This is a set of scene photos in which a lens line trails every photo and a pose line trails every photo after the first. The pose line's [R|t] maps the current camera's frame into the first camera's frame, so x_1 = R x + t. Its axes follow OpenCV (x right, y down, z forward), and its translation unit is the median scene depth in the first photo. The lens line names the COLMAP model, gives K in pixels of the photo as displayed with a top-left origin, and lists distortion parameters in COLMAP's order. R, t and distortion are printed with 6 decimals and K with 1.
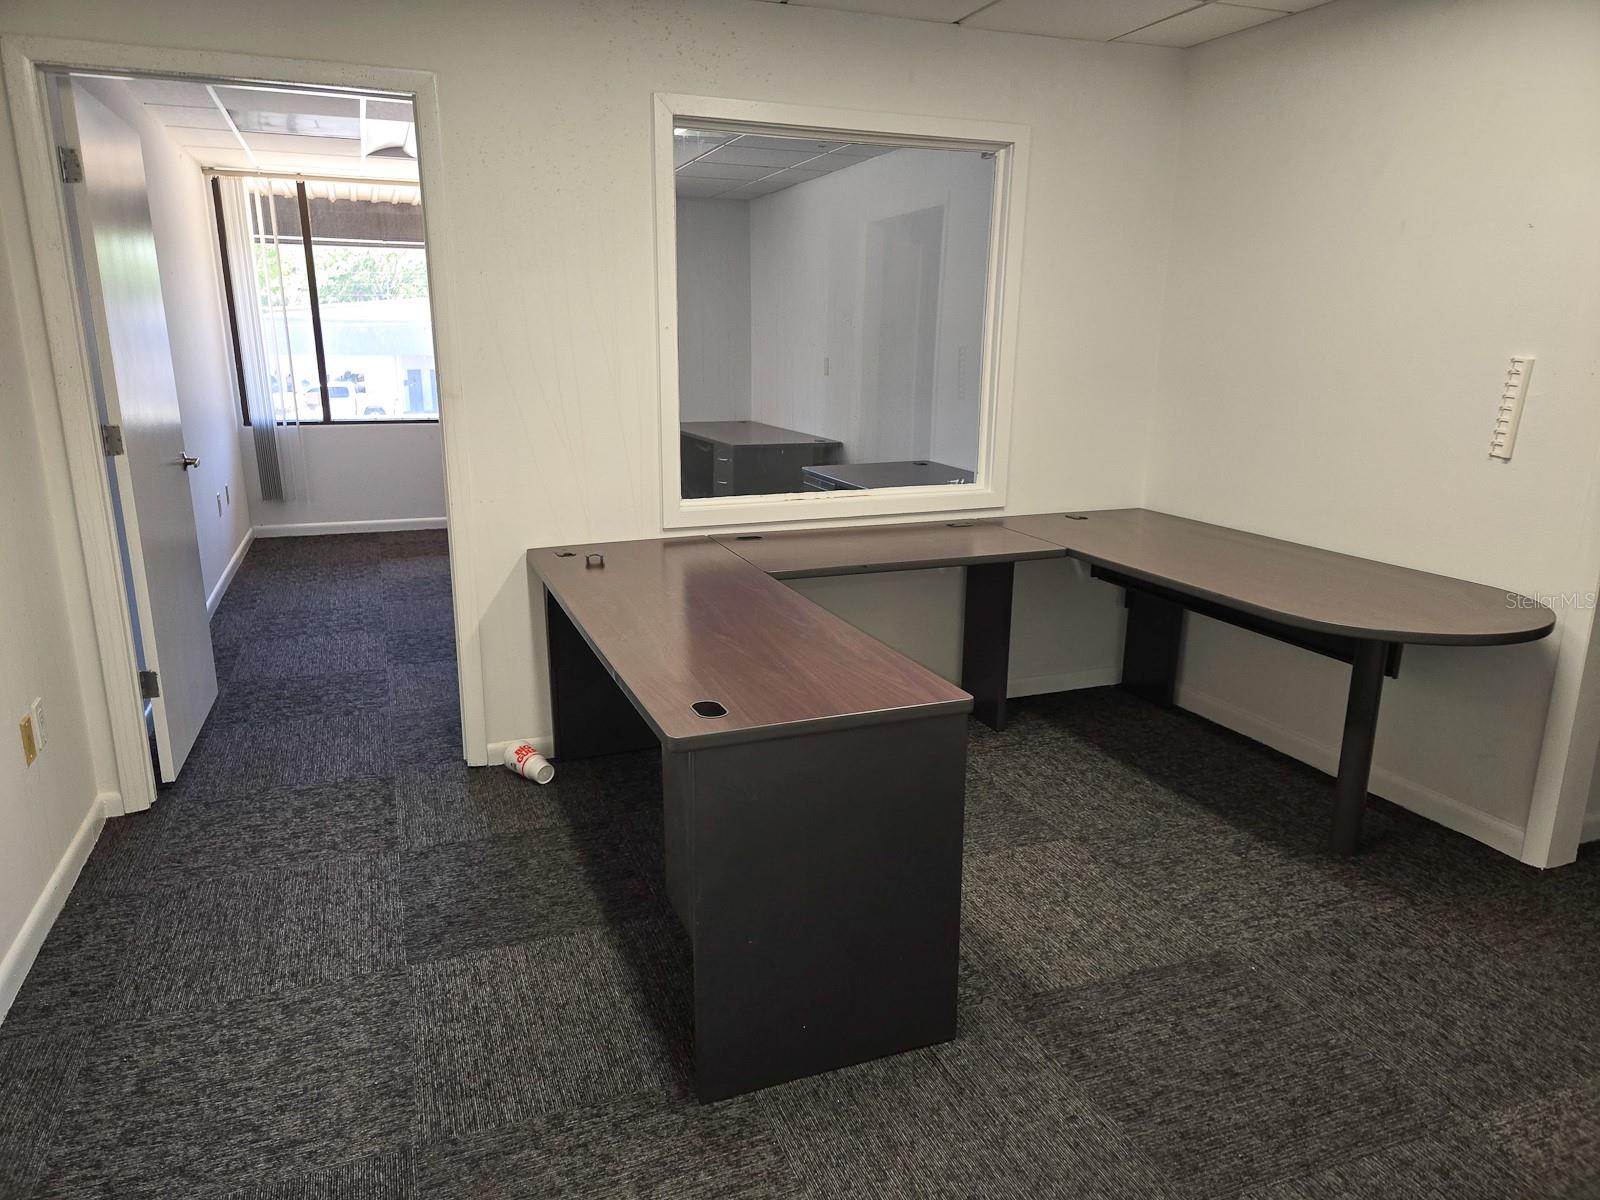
lens RADIAL K [[1071.6, 0, 800.0], [0, 1071.6, 600.0], [0, 0, 1]] dist [0.065045, -0.048023]
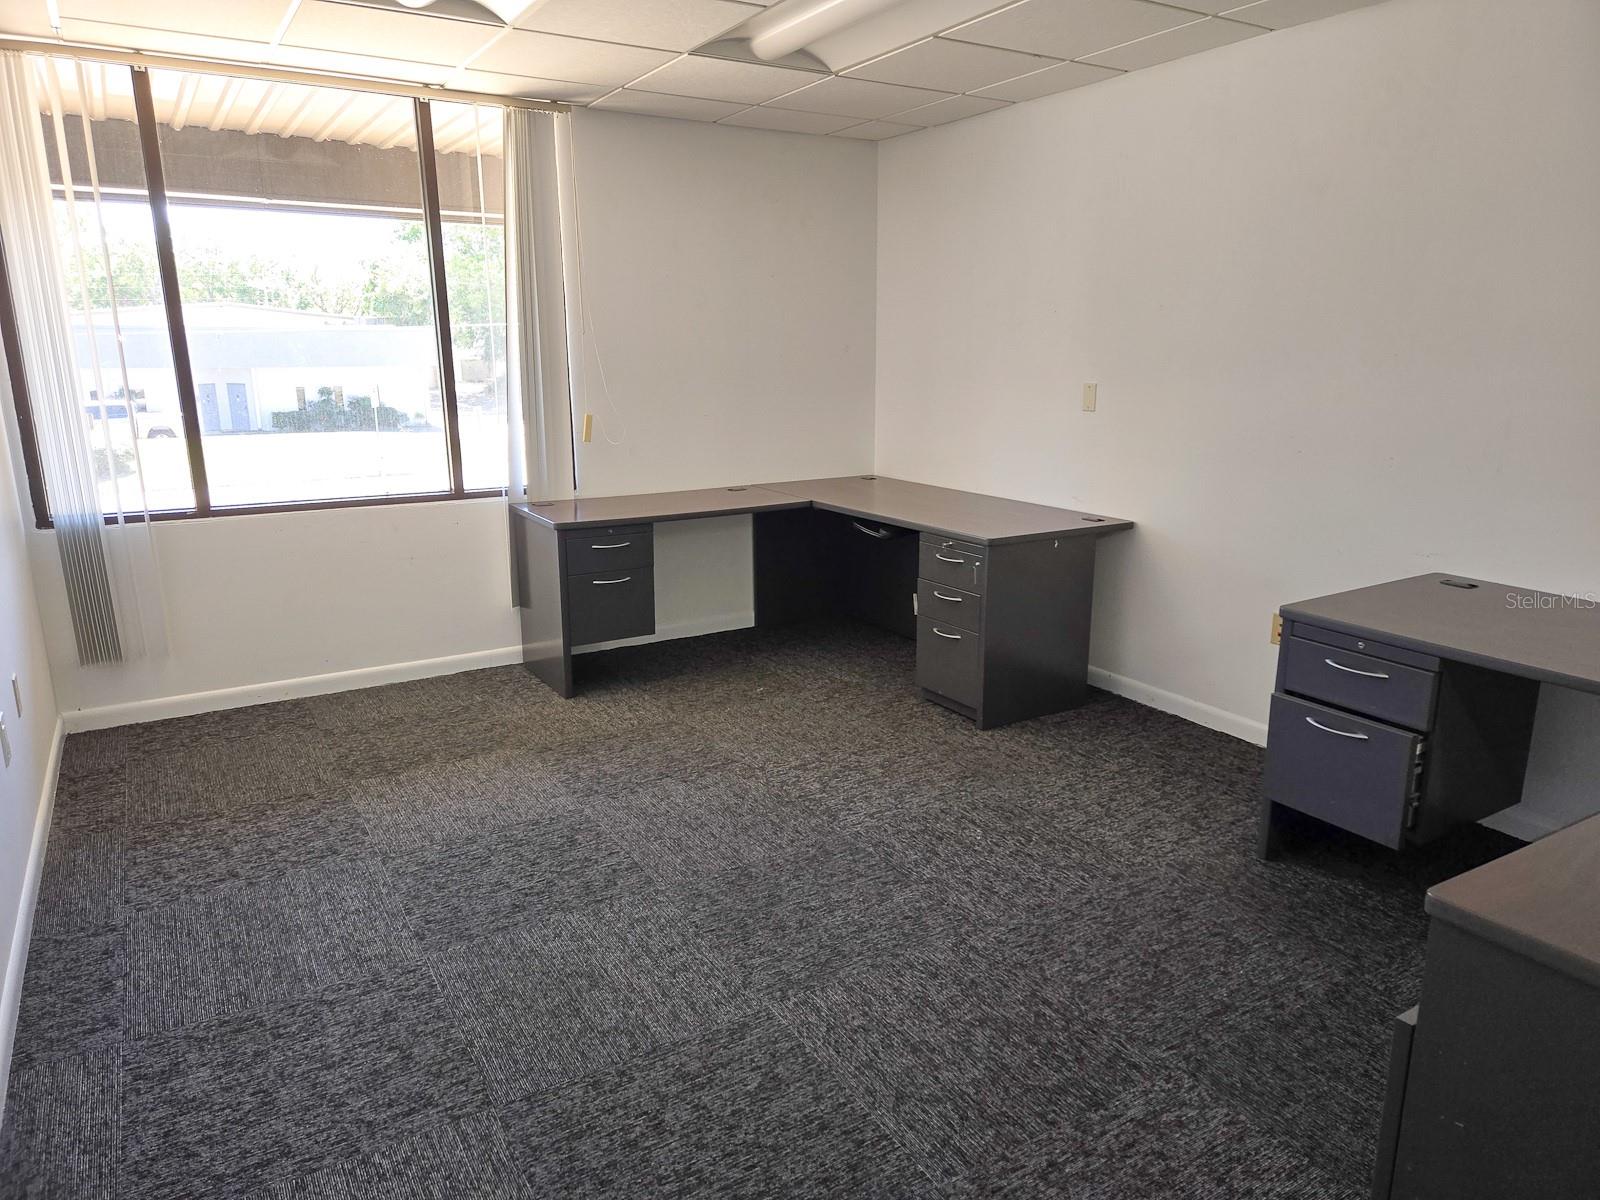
lens RADIAL K [[1030.2, 0, 805.2], [0, 1030.2, 536.1], [0, 0, 1]] dist [0.071098, -0.038299]
pose [[0.980833, -0.048994, 0.188591, -0.543262], [0.058453, 0.997279, -0.044921, -0.254827], [-0.185877, 0.055084, 0.981028, 0.946751]]
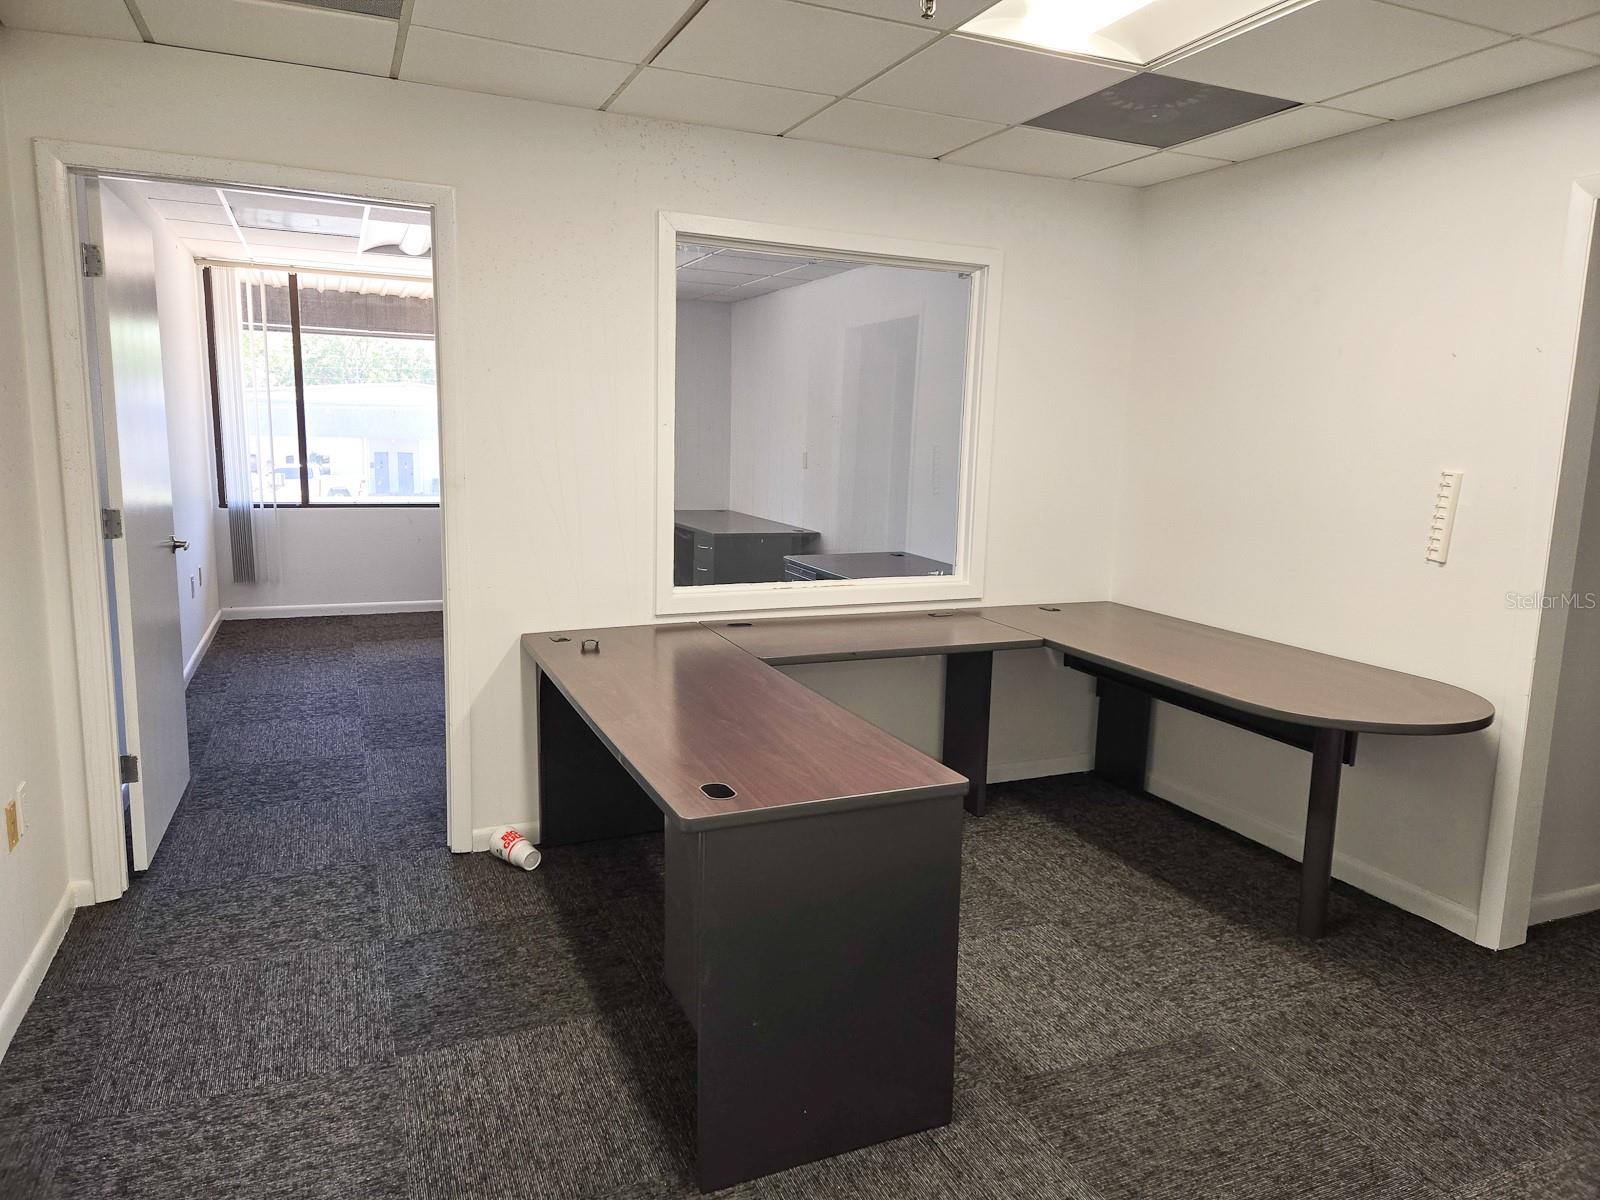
lens RADIAL K [[1070.0, 0, 829.4], [0, 1070.0, 579.3], [0, 0, 1]] dist [0.068102, -0.048230]
pose [[0.998120, 0.013712, 0.059738, -0.028215], [-0.007698, 0.994982, -0.099761, 0.000485], [-0.060807, 0.099114, 0.993216, -0.040166]]
